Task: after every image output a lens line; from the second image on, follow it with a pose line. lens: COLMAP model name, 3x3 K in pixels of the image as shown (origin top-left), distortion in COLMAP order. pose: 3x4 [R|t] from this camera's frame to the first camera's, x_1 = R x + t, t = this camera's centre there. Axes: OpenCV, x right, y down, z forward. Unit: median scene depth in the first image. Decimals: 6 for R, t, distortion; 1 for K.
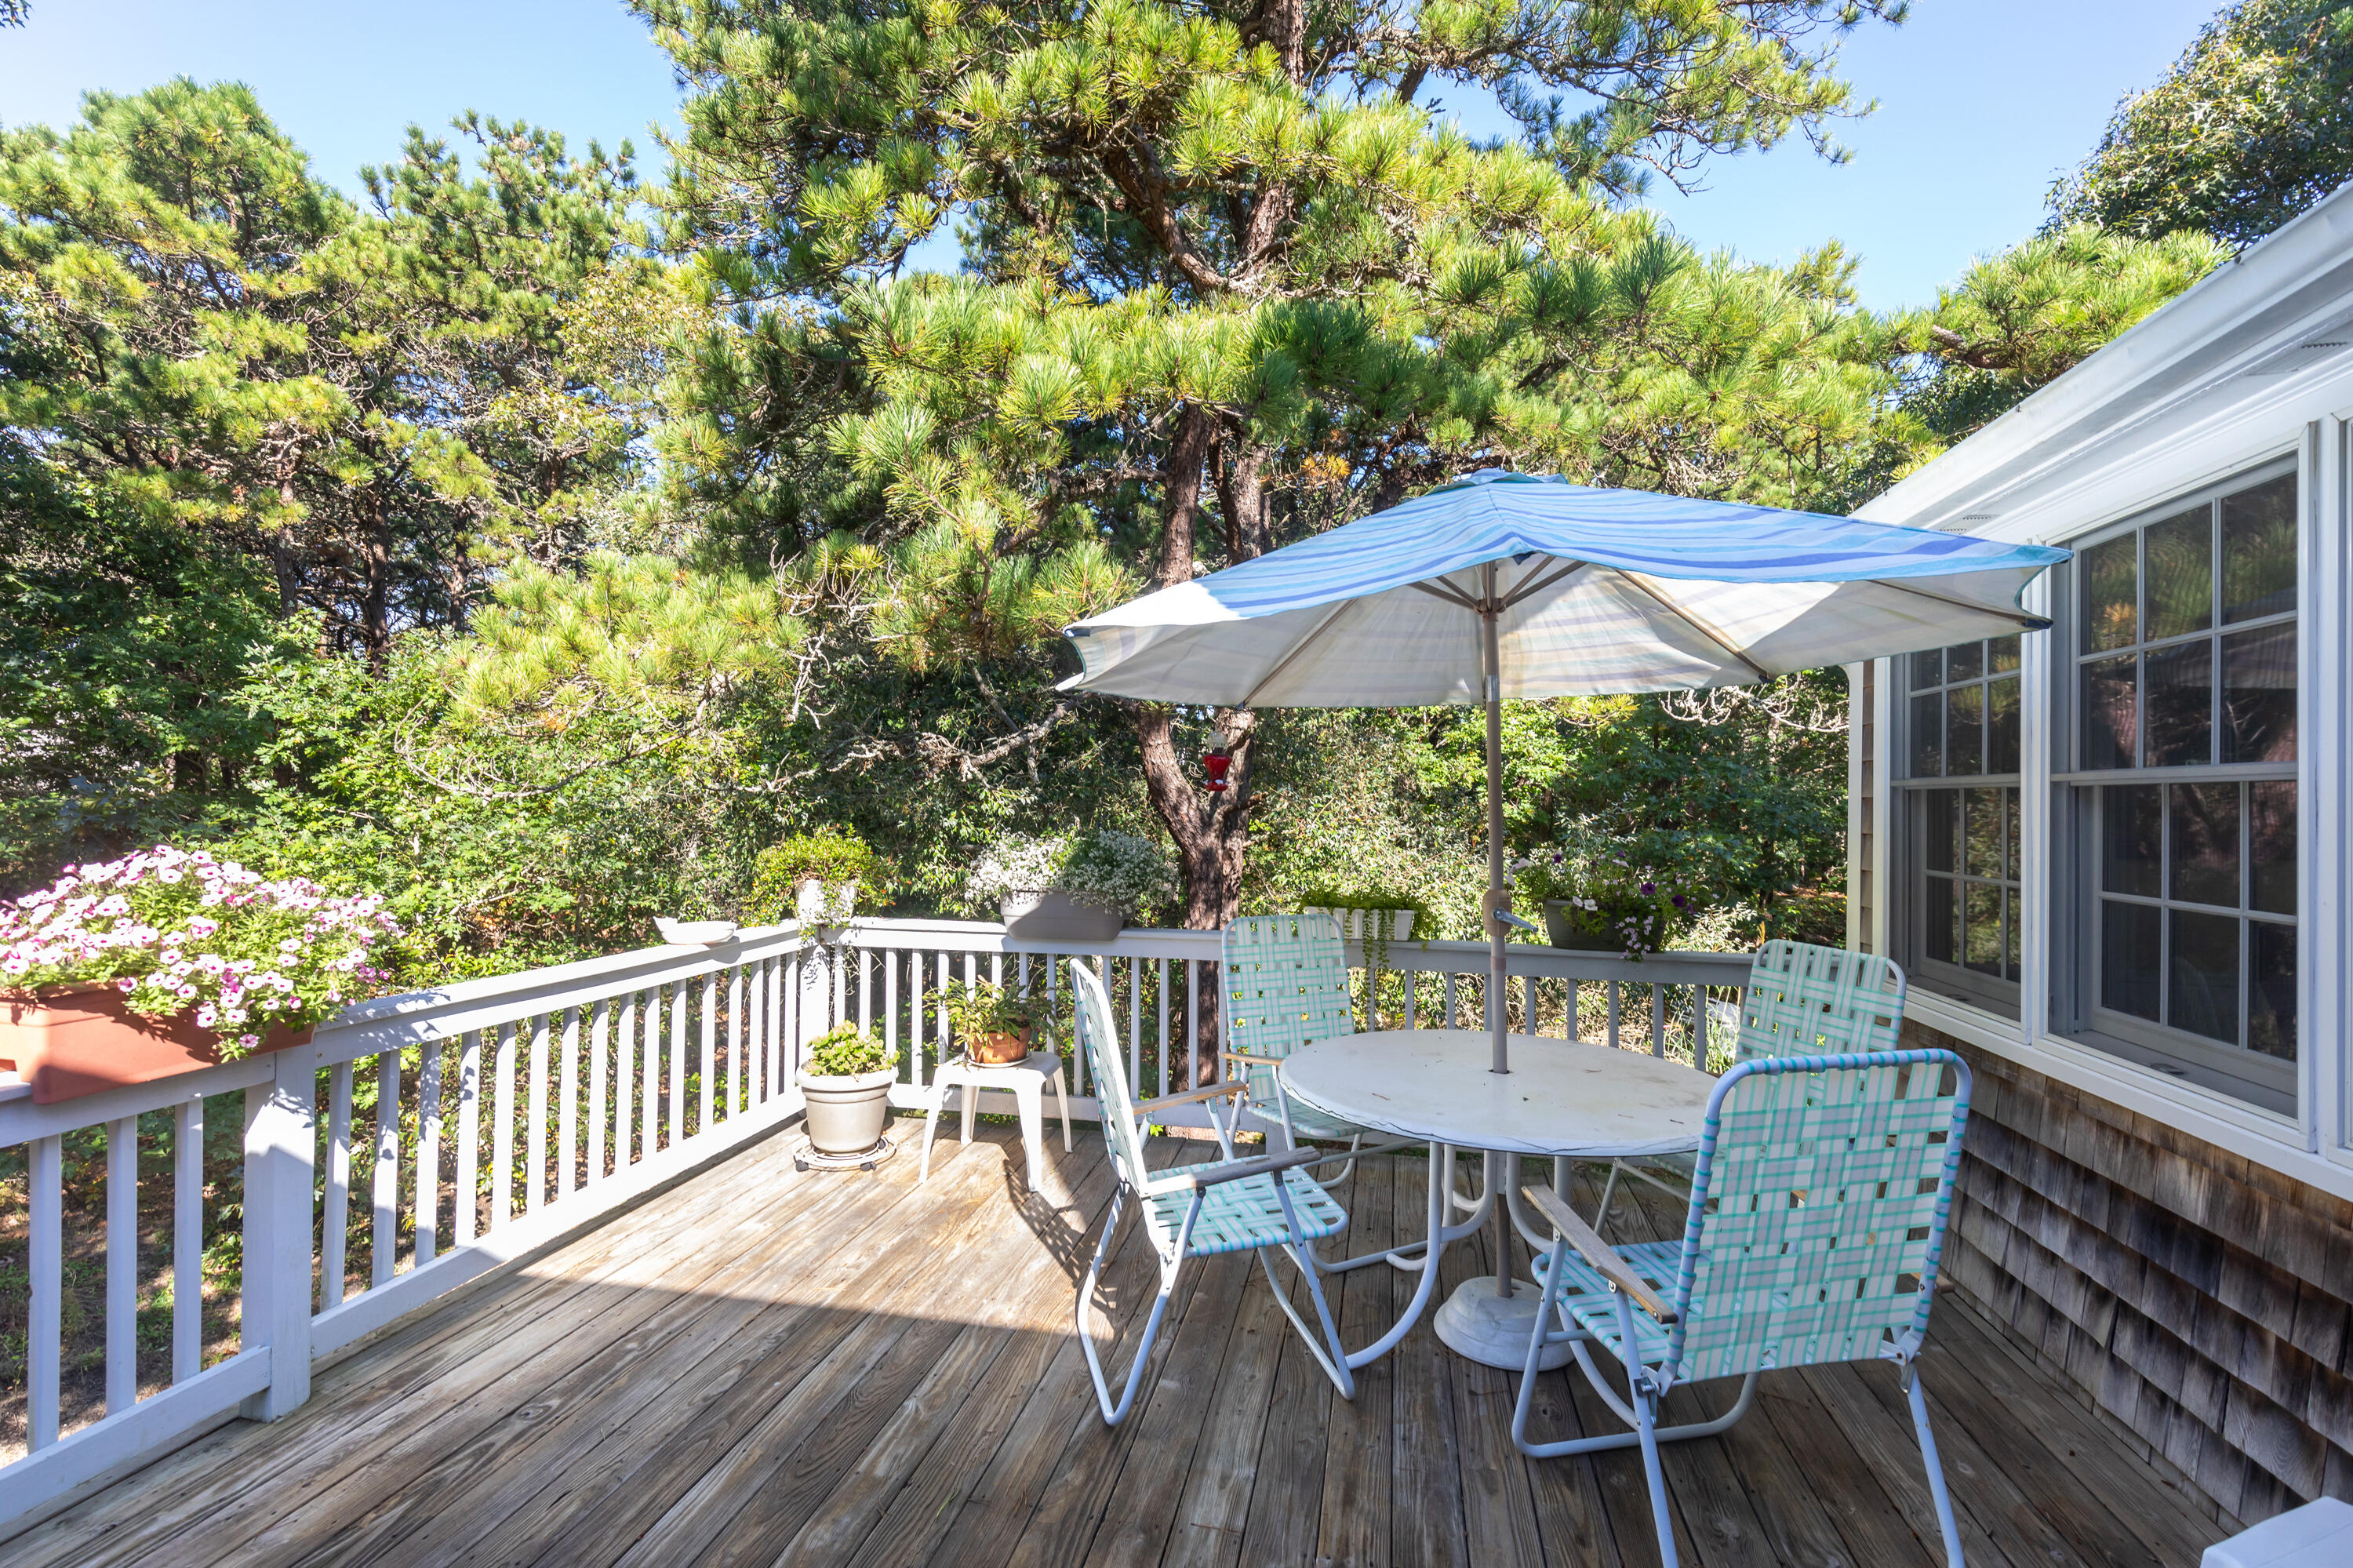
lens RADIAL K [[1060.2, 0, 1136.9], [0, 1060.2, 784.5], [0, 0, 1]] dist [0.012107, -0.000174]
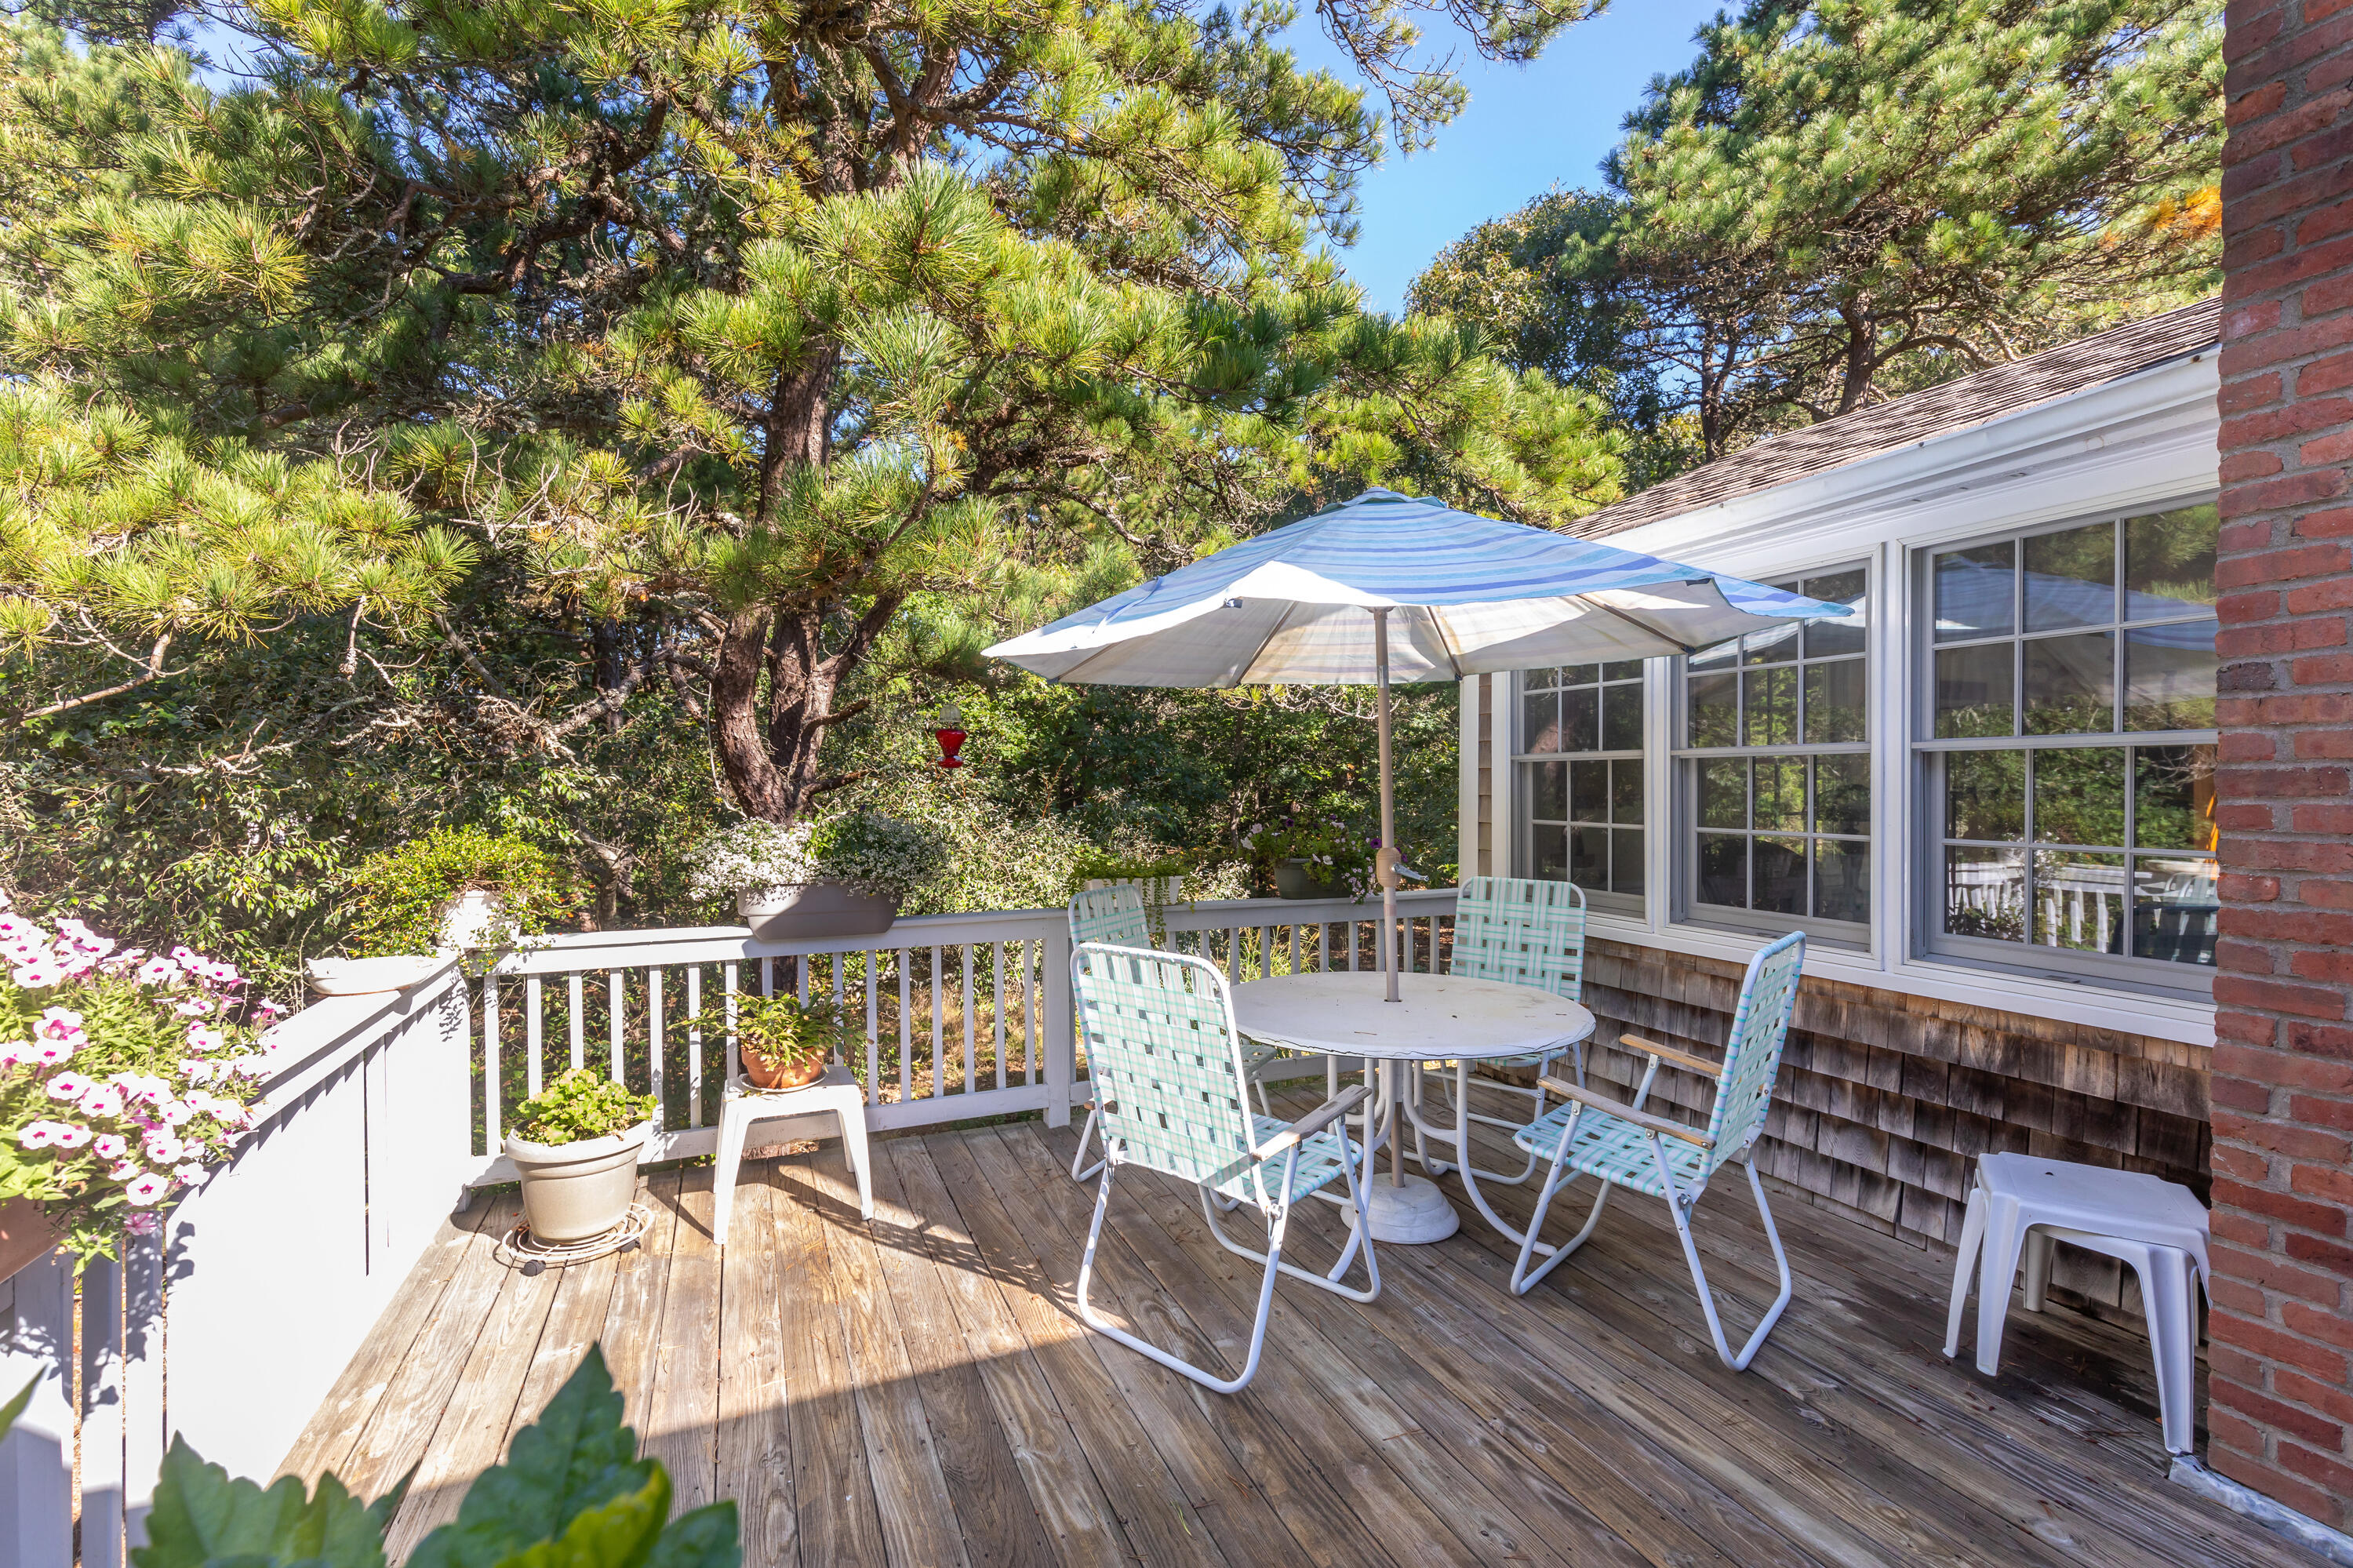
lens RADIAL K [[1060.2, 0, 1159.2], [0, 1060.2, 789.4], [0, 0, 1]] dist [0.012107, -0.000174]
pose [[0.814720, -0.018076, 0.579573, -0.410818], [0.004076, 0.999668, 0.025449, 0.003360], [-0.579840, -0.018371, 0.814523, 0.145420]]
